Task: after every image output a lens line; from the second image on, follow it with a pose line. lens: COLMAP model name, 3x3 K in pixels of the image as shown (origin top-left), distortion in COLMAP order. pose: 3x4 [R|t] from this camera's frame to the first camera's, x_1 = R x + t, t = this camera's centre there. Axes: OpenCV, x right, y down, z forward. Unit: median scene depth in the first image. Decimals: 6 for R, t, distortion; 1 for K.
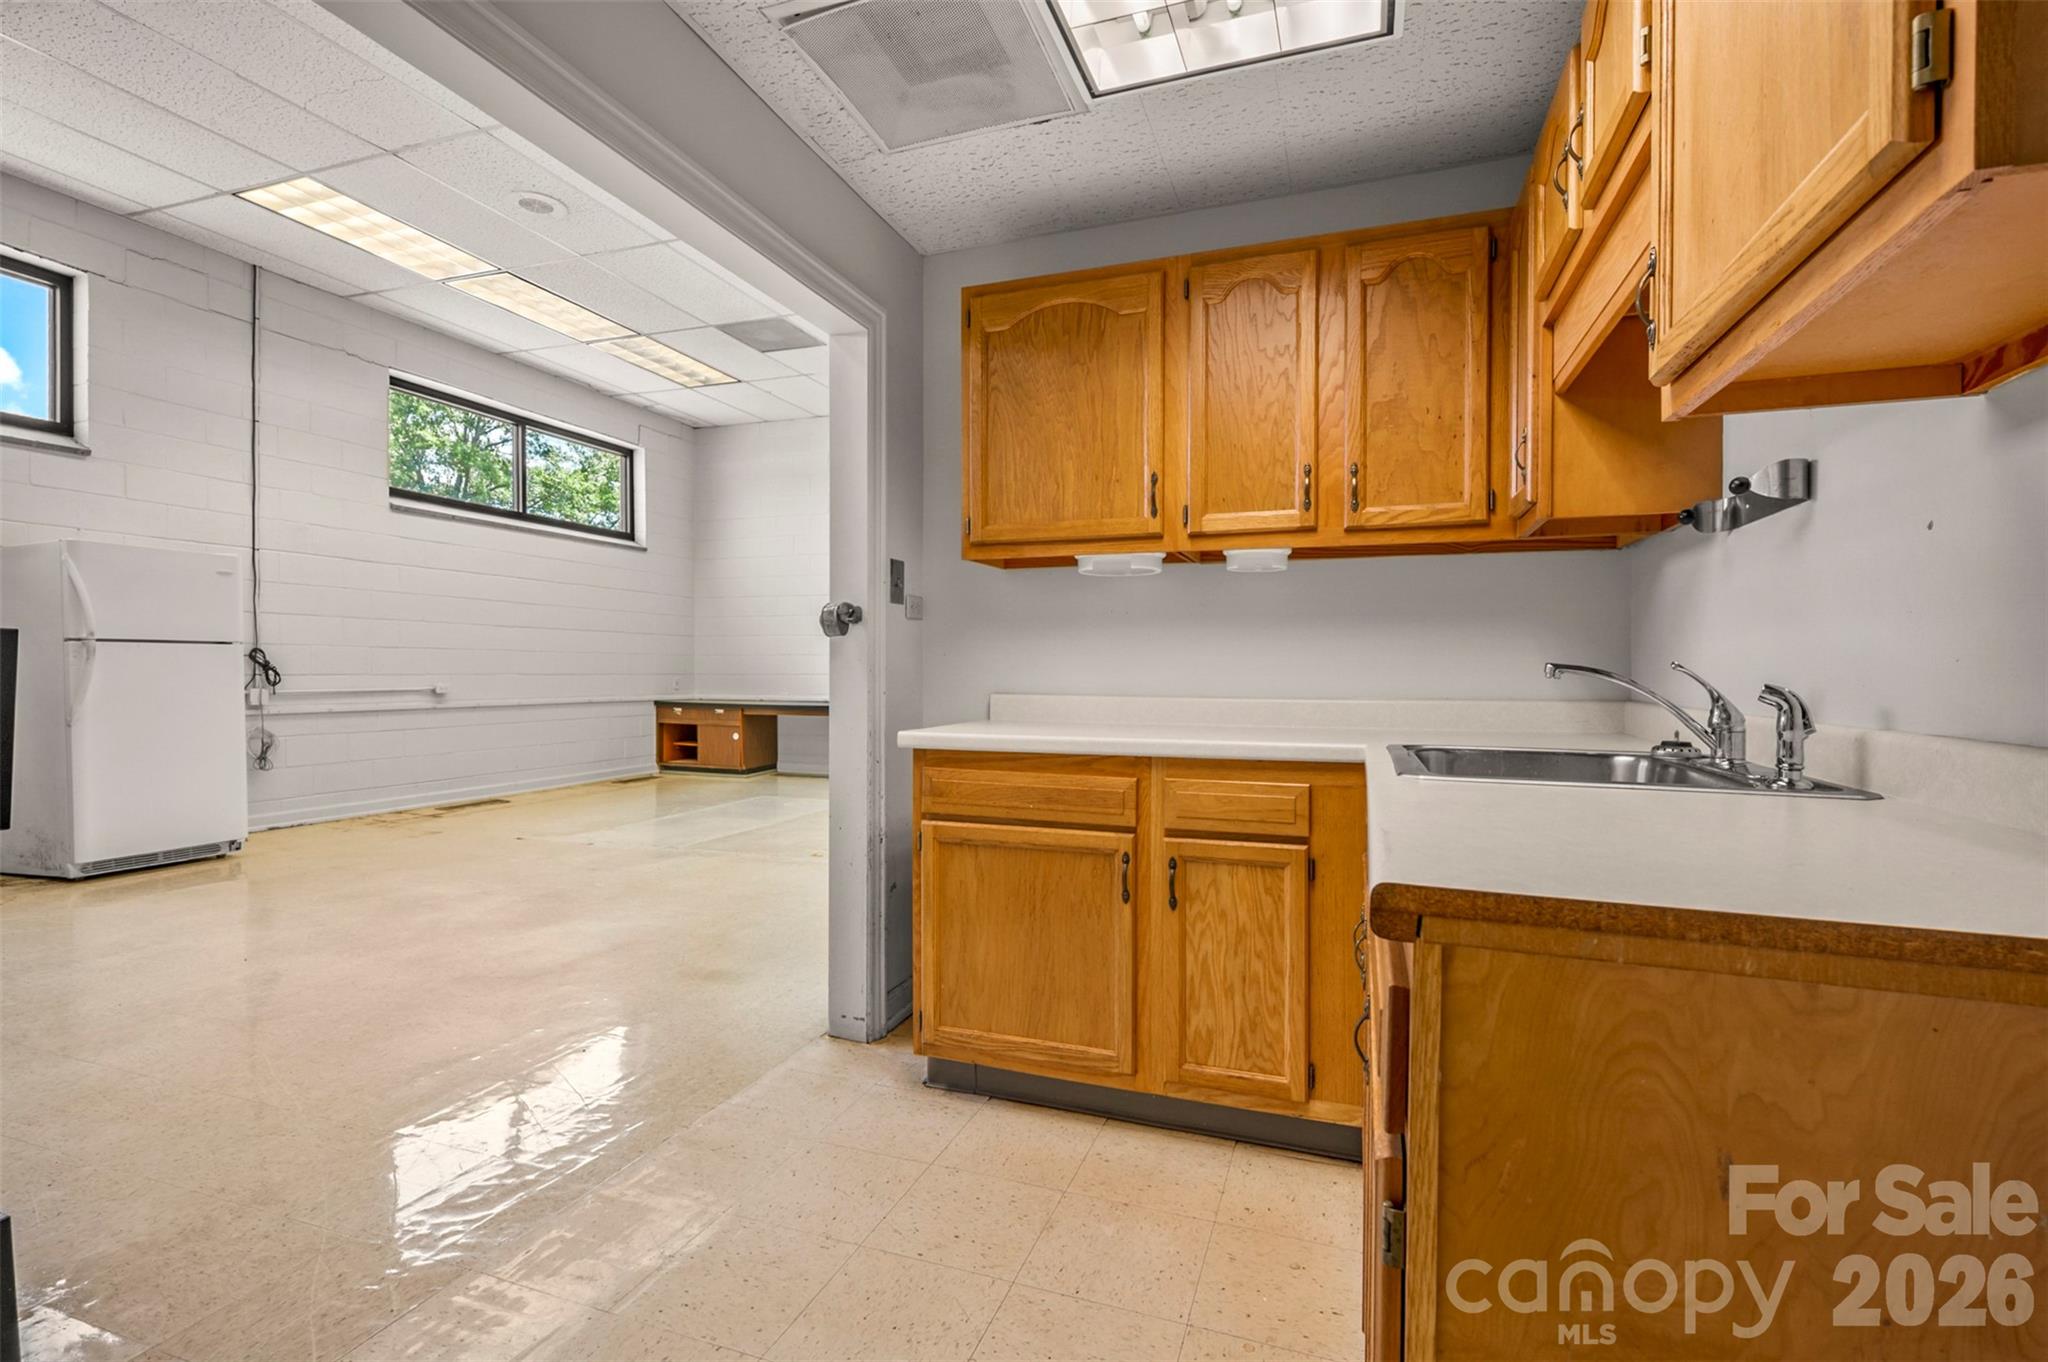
lens RADIAL K [[940.1, 0, 1027.9], [0, 940.1, 677.6], [0, 0, 1]] dist [-0.000342, -0.000993]
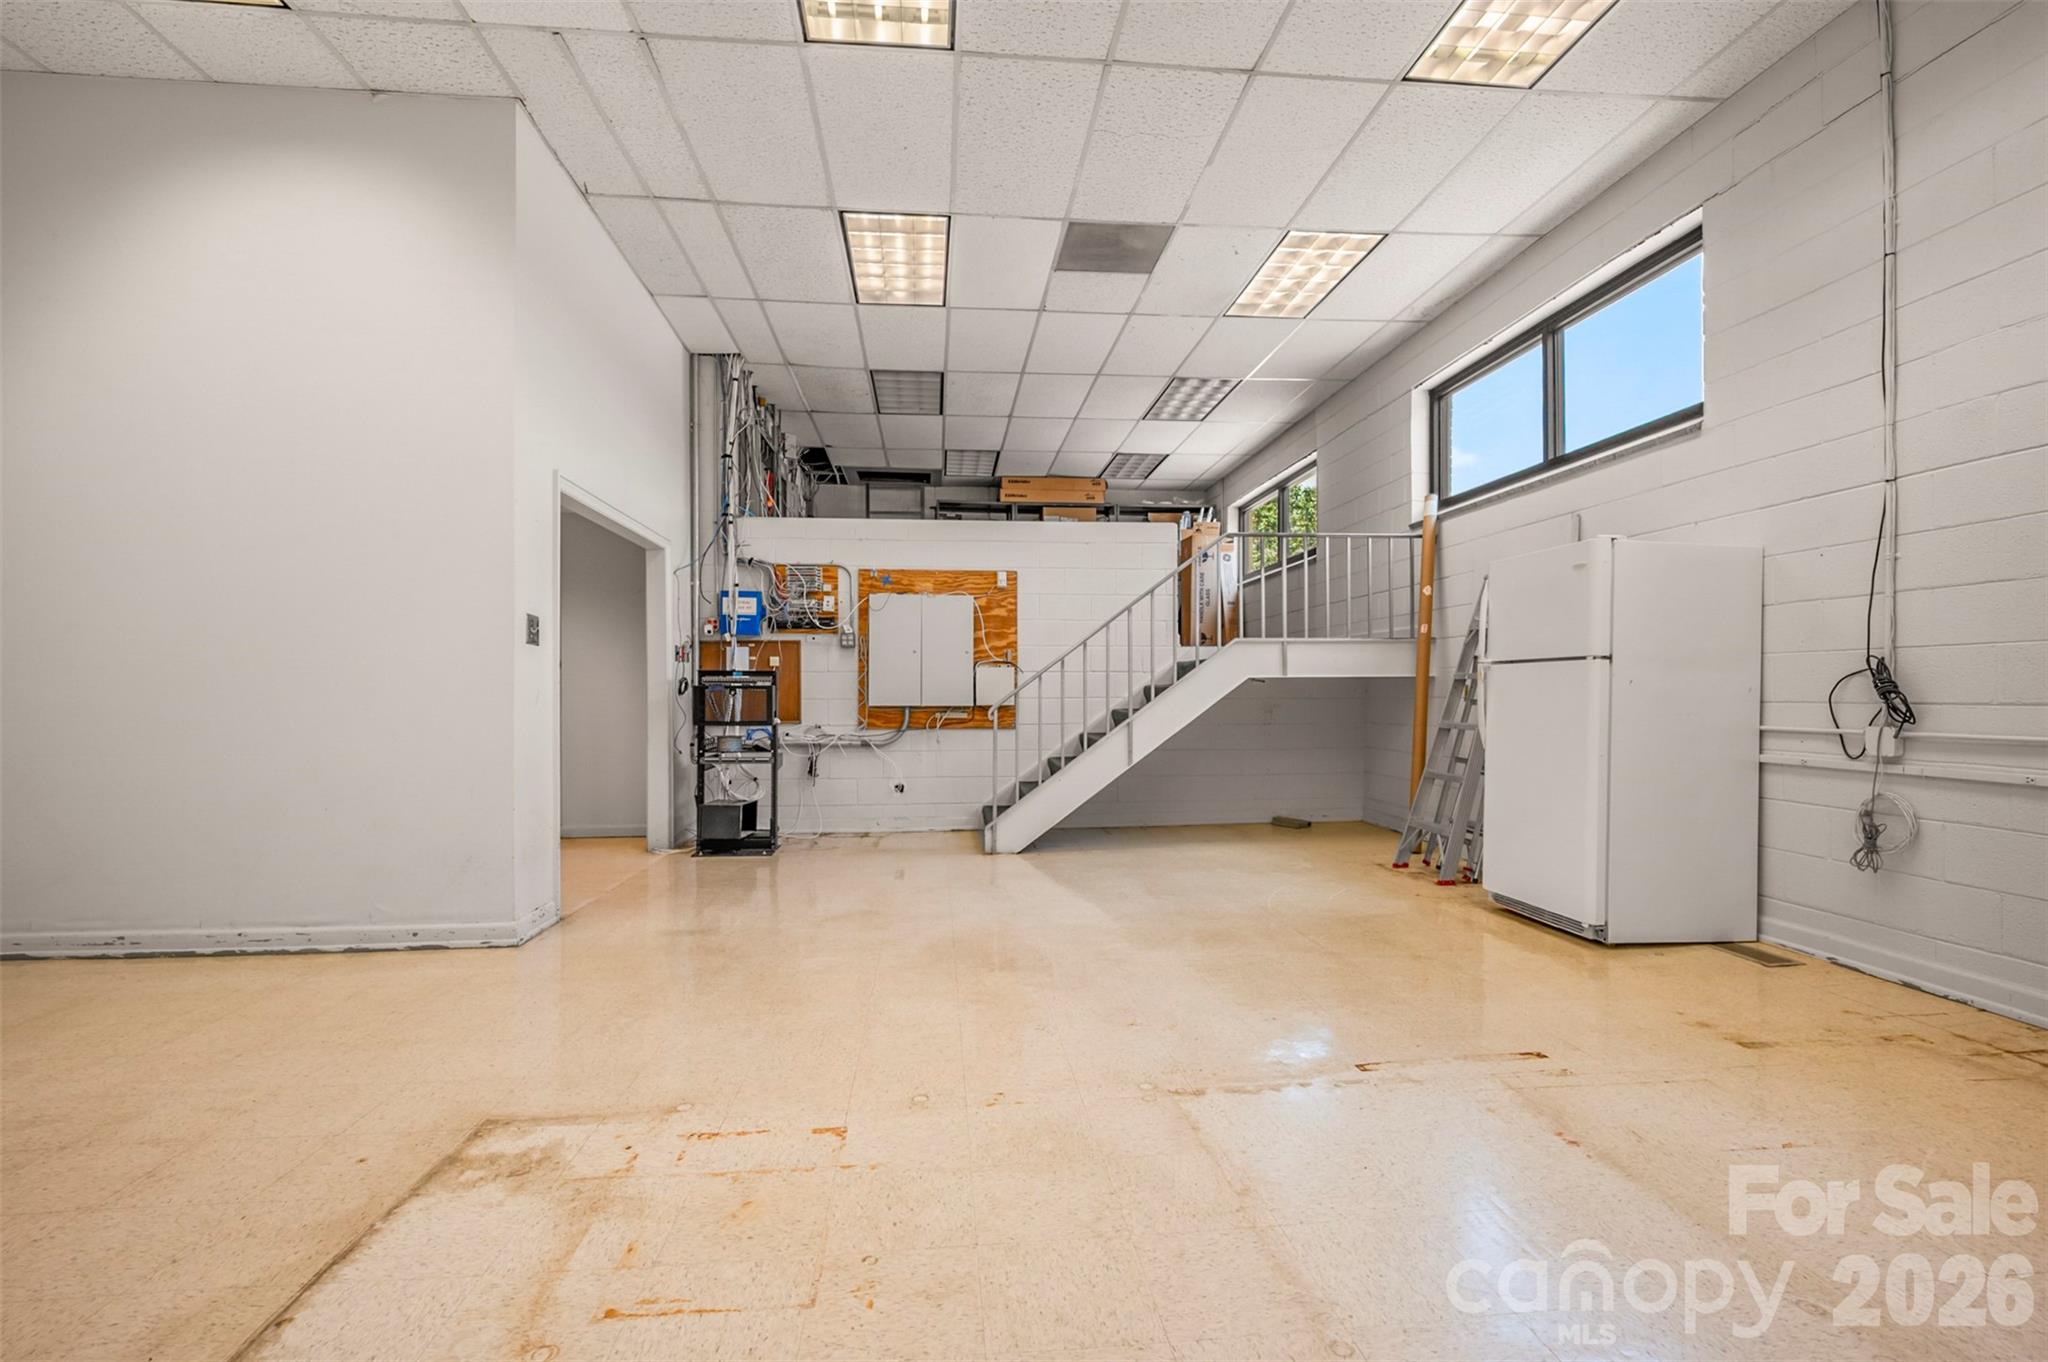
lens RADIAL K [[940.1, 0, 1024.8], [0, 940.1, 690.4], [0, 0, 1]] dist [-0.000342, -0.000993]
pose [[-0.905219, -0.005311, -0.424912, -0.080606], [-0.008991, 0.999937, 0.006656, -0.005626], [0.424850, 0.009845, -0.905210, 0.830671]]
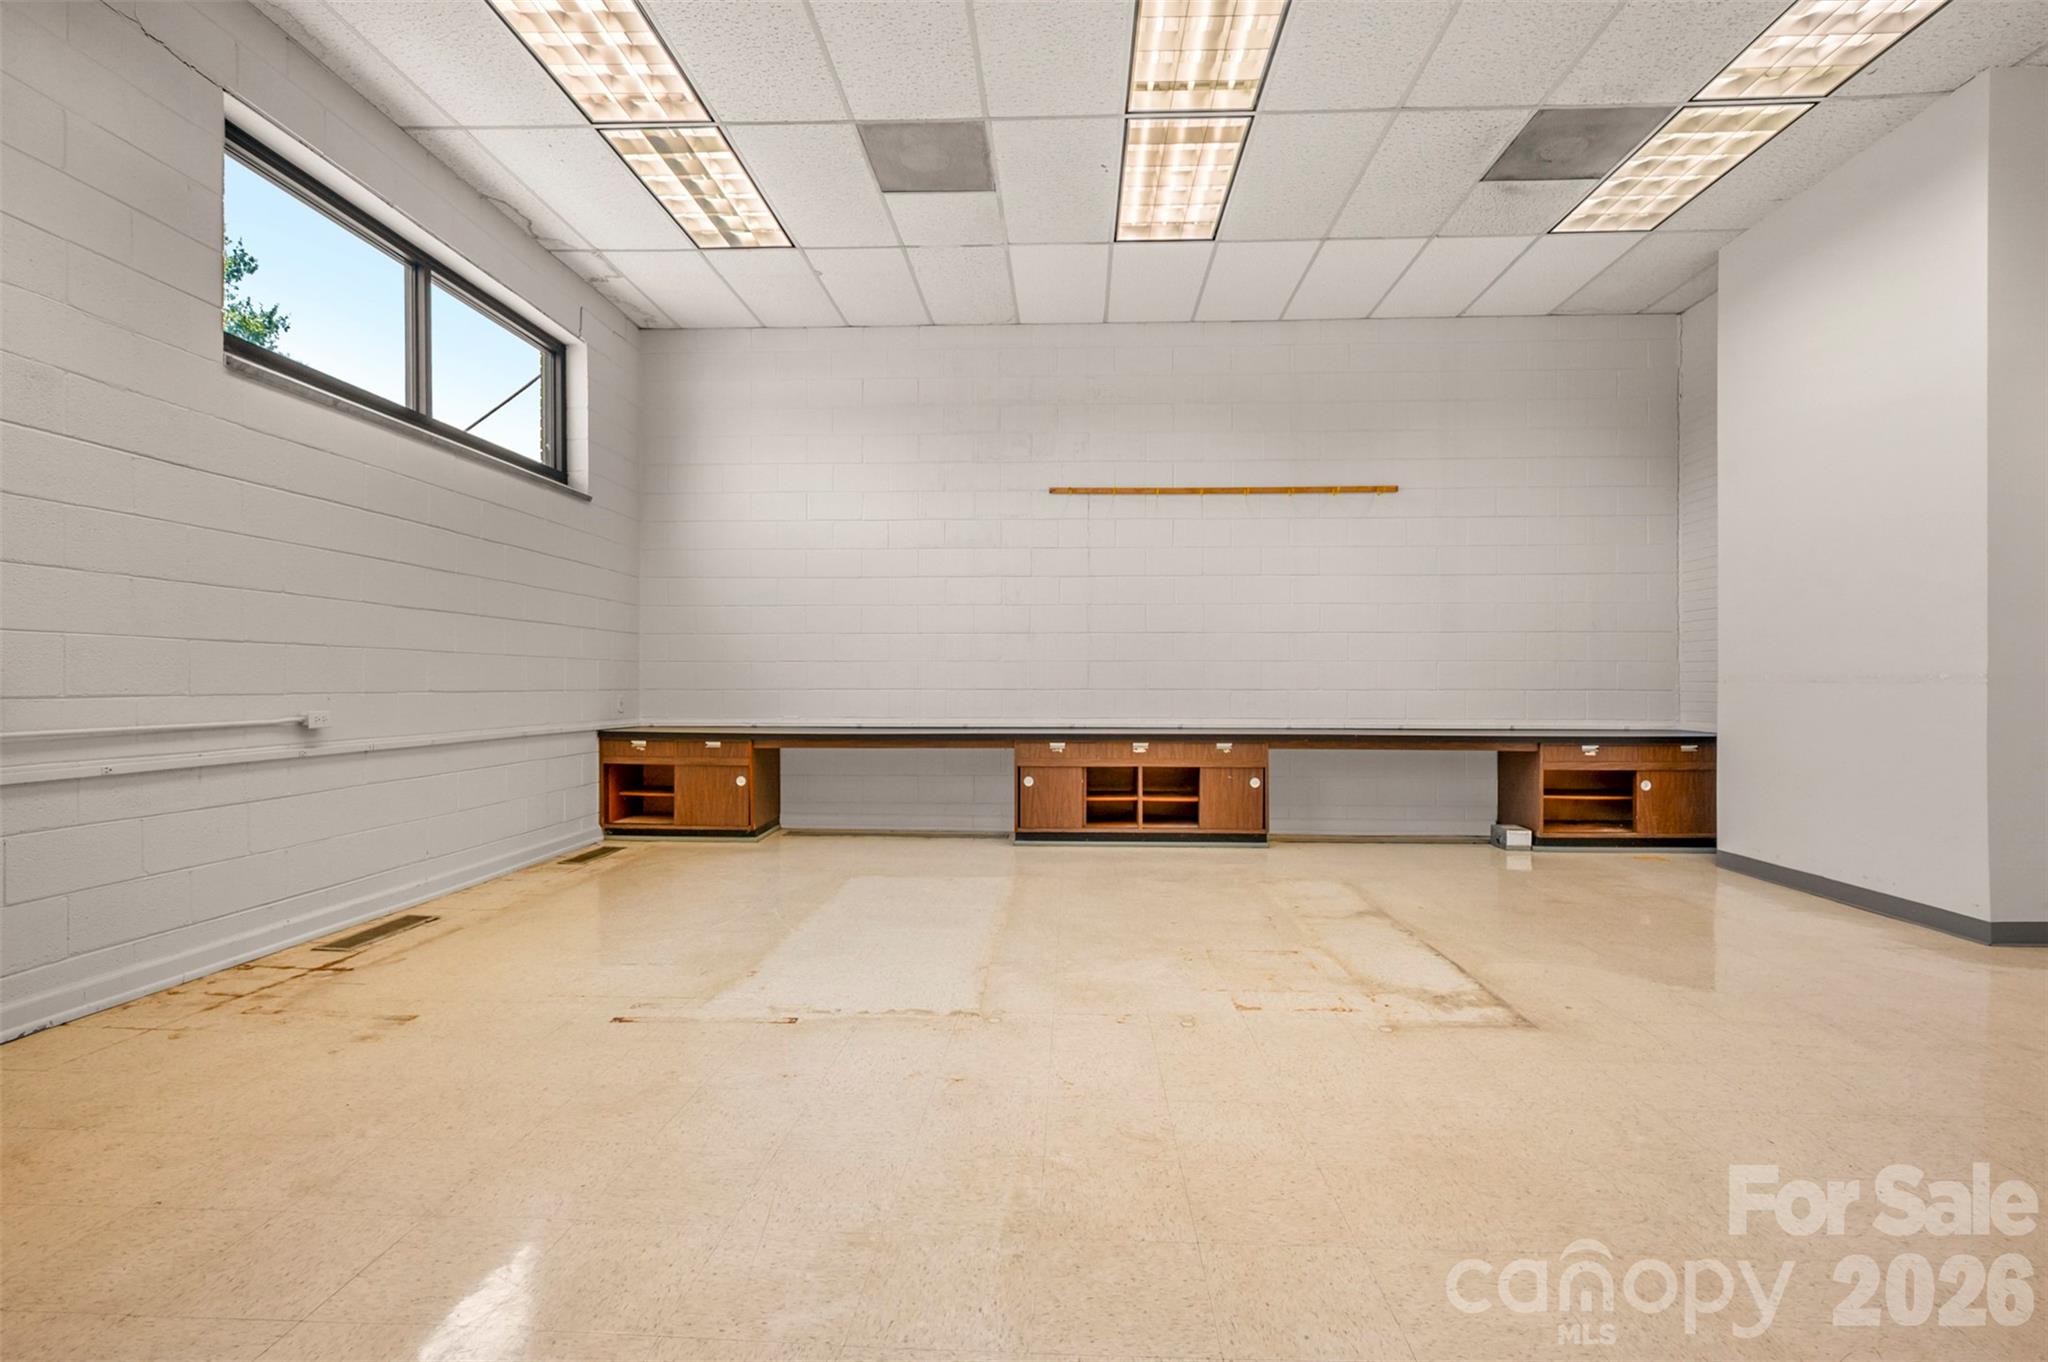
lens RADIAL K [[940.1, 0, 1032.5], [0, 940.1, 676.0], [0, 0, 1]] dist [-0.000342, -0.000993]
pose [[0.956004, -0.004847, 0.293313, -0.308161], [0.009496, 0.999851, -0.014430, -0.001160], [-0.293199, 0.016581, 0.955908, 0.292839]]
